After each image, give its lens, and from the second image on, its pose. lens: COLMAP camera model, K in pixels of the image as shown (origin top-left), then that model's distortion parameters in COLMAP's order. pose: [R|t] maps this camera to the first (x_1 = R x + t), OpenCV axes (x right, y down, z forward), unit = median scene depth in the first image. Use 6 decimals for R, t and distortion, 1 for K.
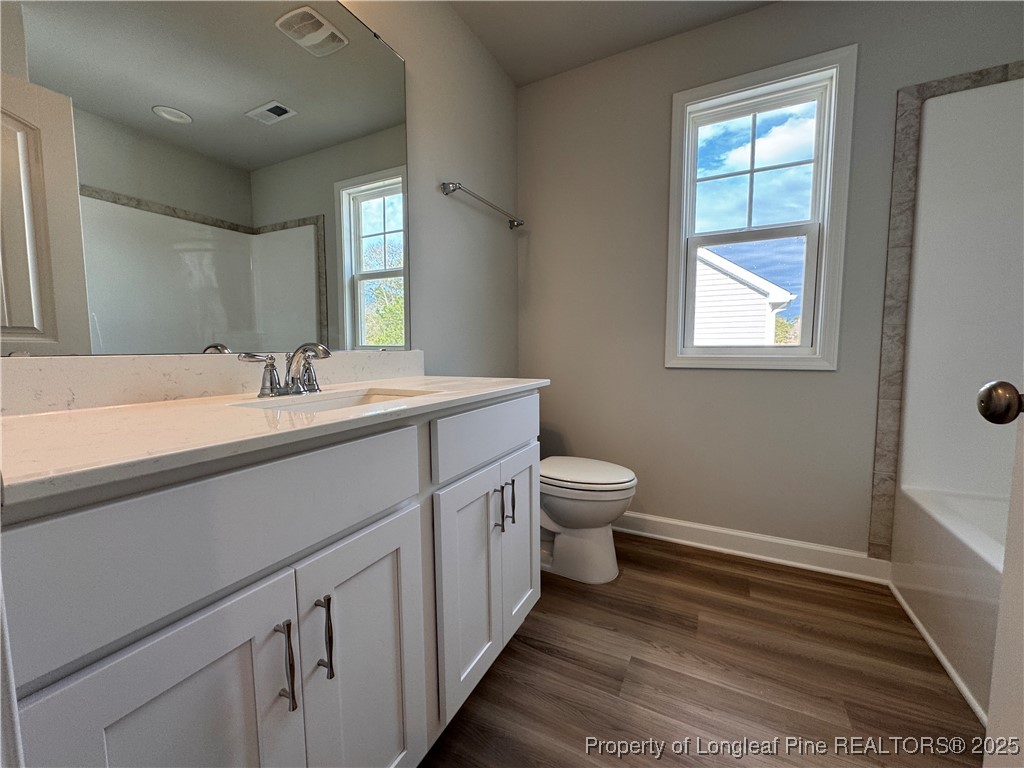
lens RADIAL K [[409.0, 0, 516.3], [0, 409.0, 379.6], [0, 0, 1]] dist [-0.003727, 0.002122]
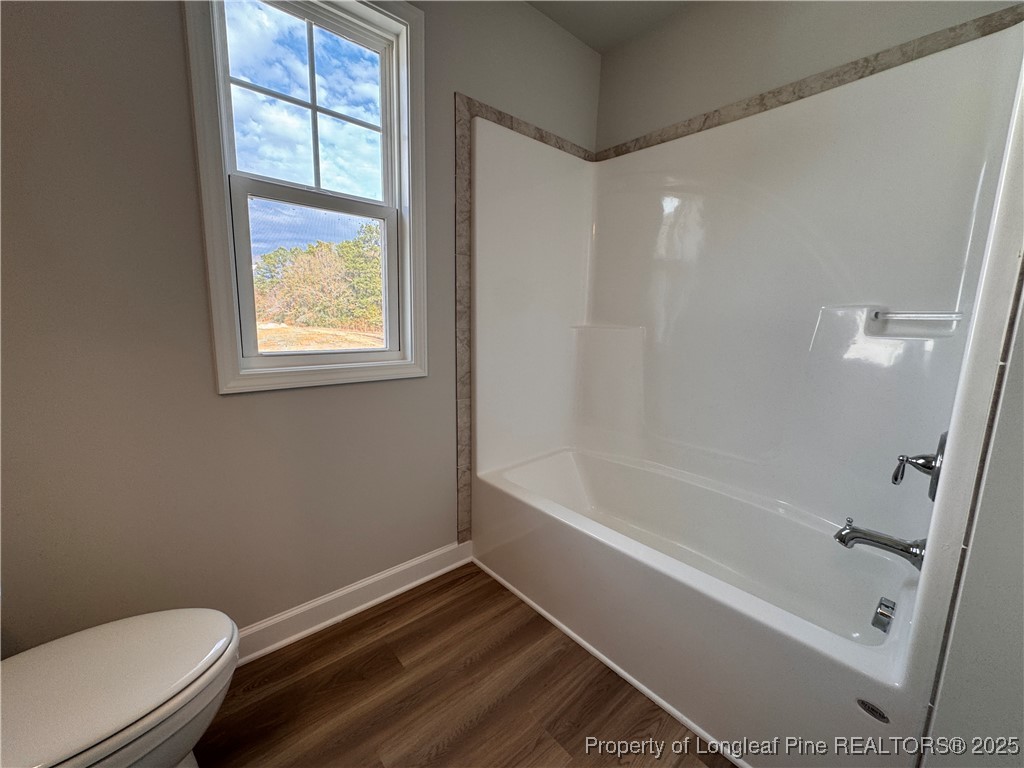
lens RADIAL K [[409.0, 0, 509.2], [0, 409.0, 381.8], [0, 0, 1]] dist [-0.003727, 0.002122]
pose [[0.372005, -0.135266, 0.918322, -0.022349], [0.049218, 0.990808, 0.126005, -0.126157], [-0.926925, -0.001677, 0.375243, 0.489664]]
